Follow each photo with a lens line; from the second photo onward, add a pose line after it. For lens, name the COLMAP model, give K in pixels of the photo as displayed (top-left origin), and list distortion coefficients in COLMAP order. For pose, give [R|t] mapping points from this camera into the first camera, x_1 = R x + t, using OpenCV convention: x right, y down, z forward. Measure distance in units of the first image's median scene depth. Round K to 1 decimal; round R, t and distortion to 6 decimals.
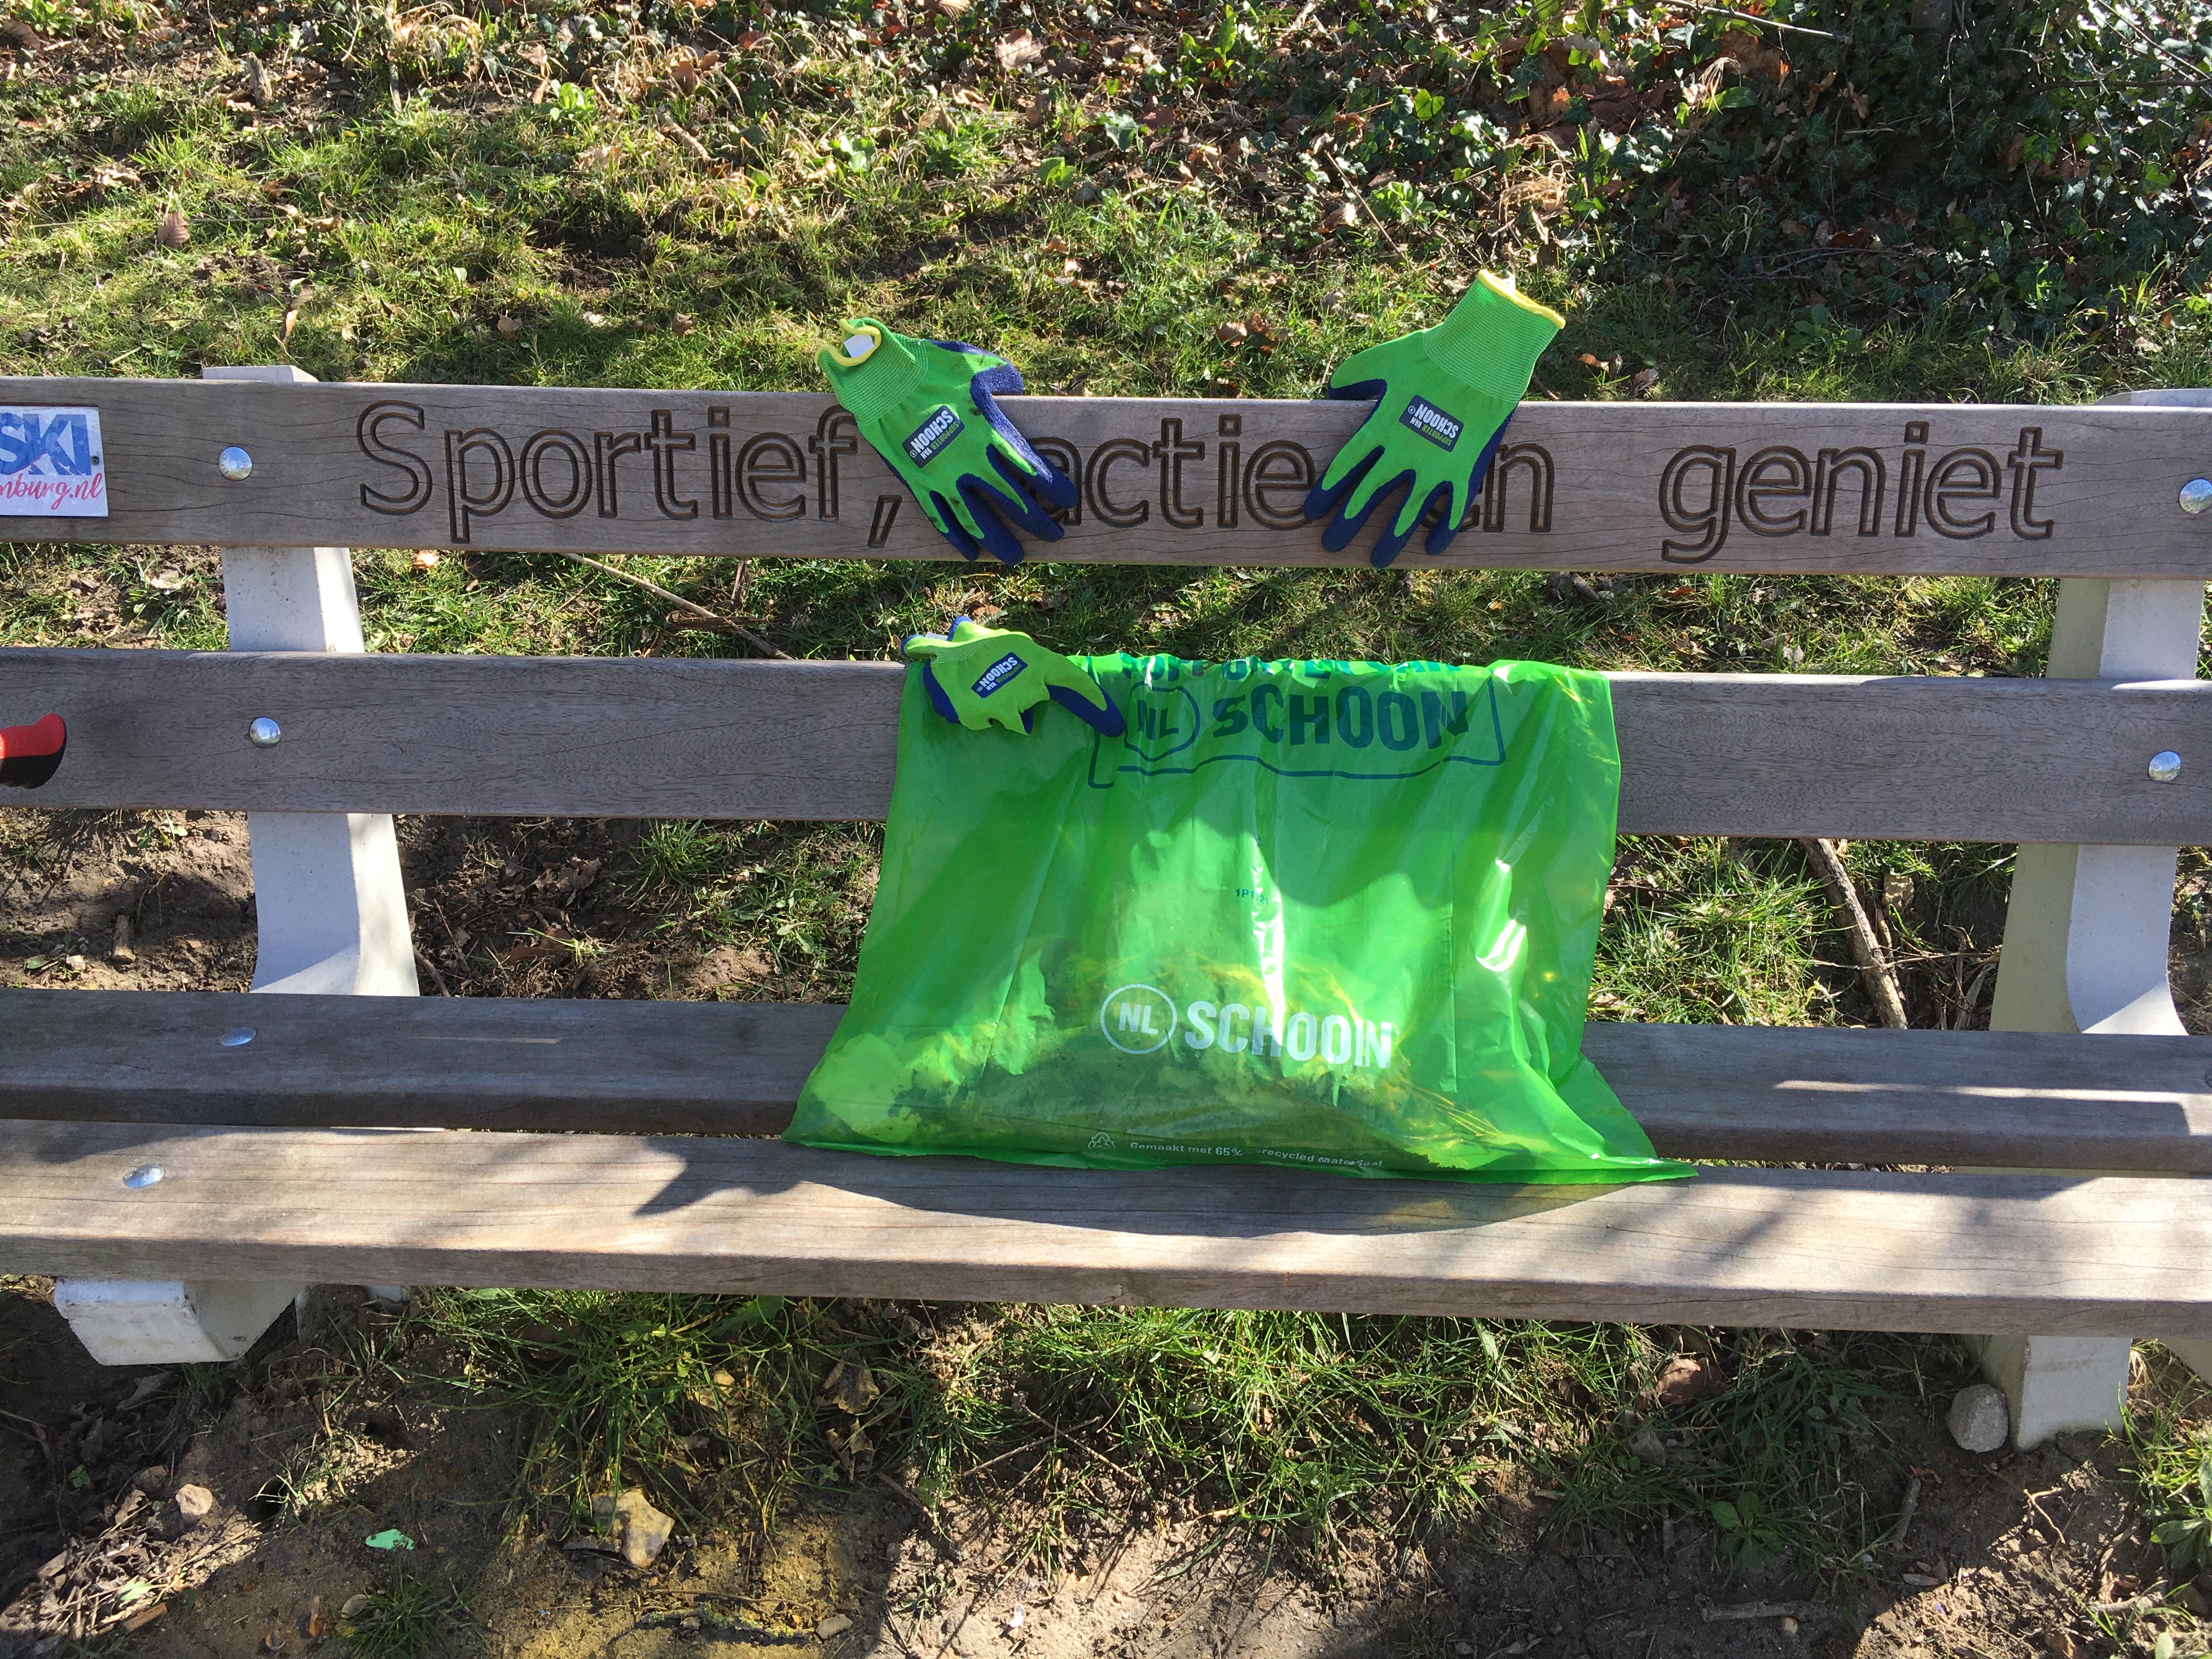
lens RADIAL K [[1906.1, 0, 1104.9], [0, 1906.1, 833.3], [0, 0, 1]] dist [0.073473, -0.113560]
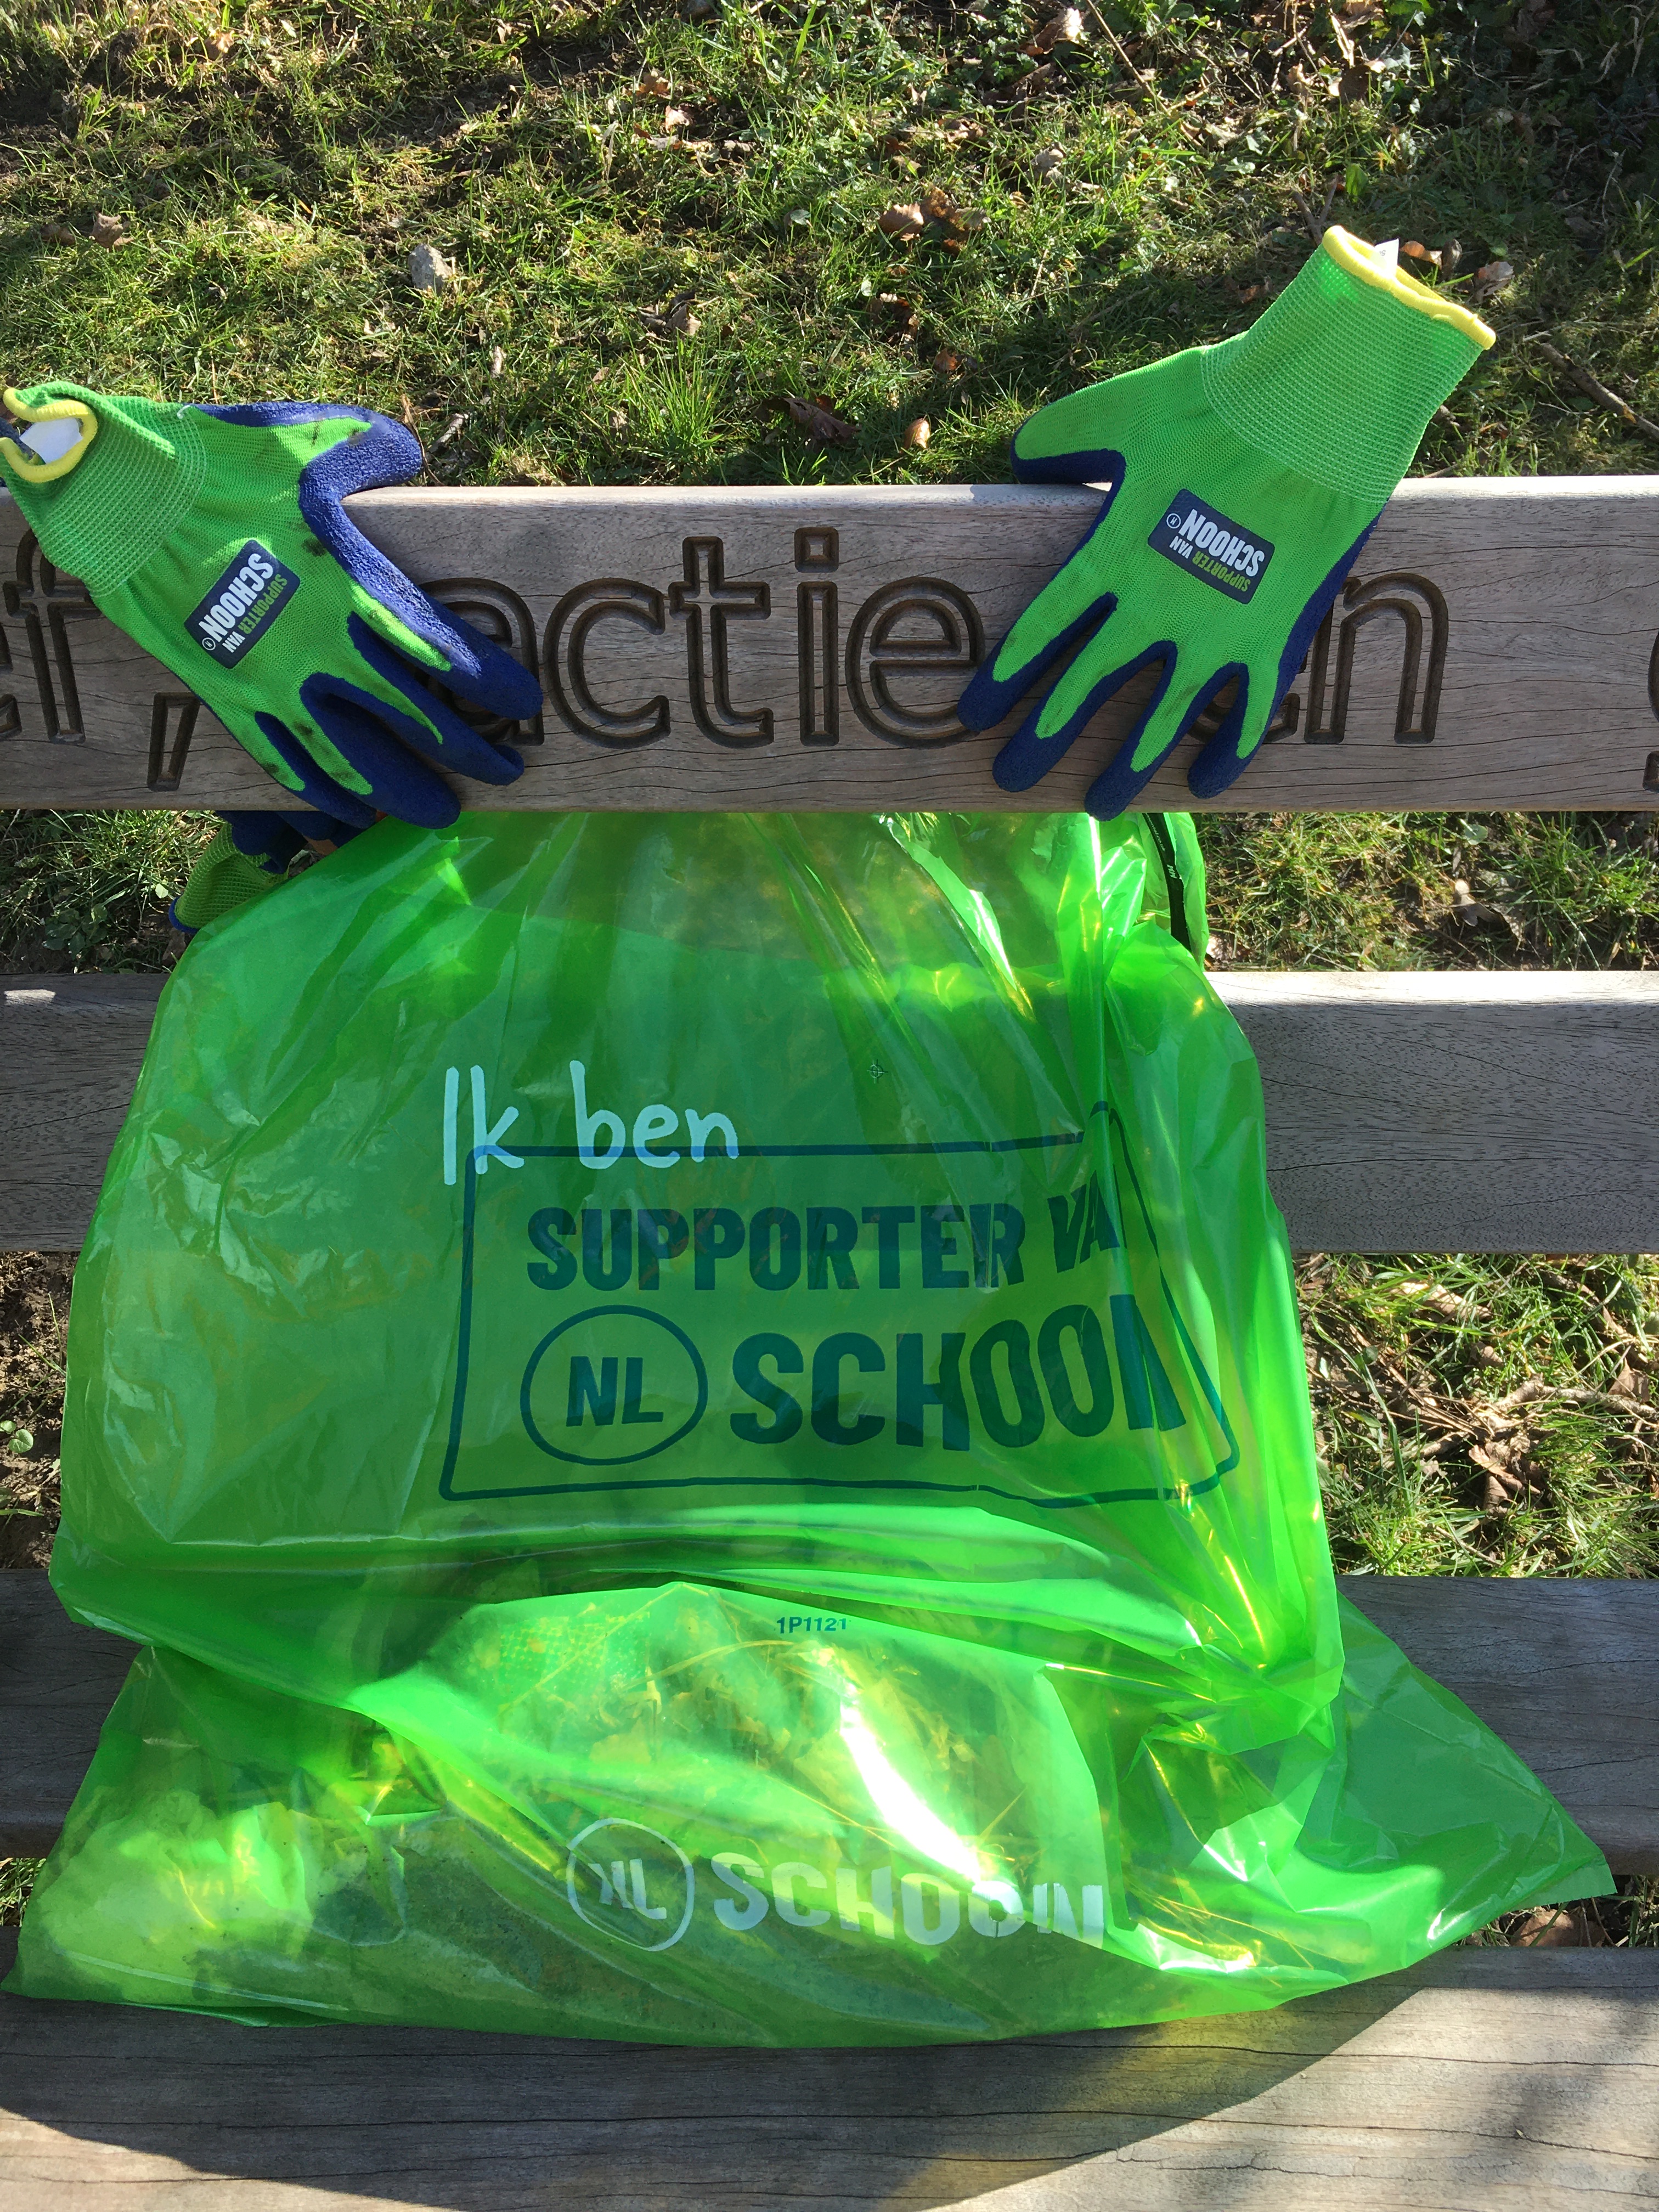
lens RADIAL K [[1906.1, 0, 825.1], [0, 1906.1, 1112.1], [0, 0, 1]] dist [0.073473, -0.113560]
pose [[0.999713, -0.022793, -0.007370, 0.036127], [0.023833, 0.977416, 0.209975, -0.092249], [0.002418, -0.210091, 0.977679, 0.247811]]
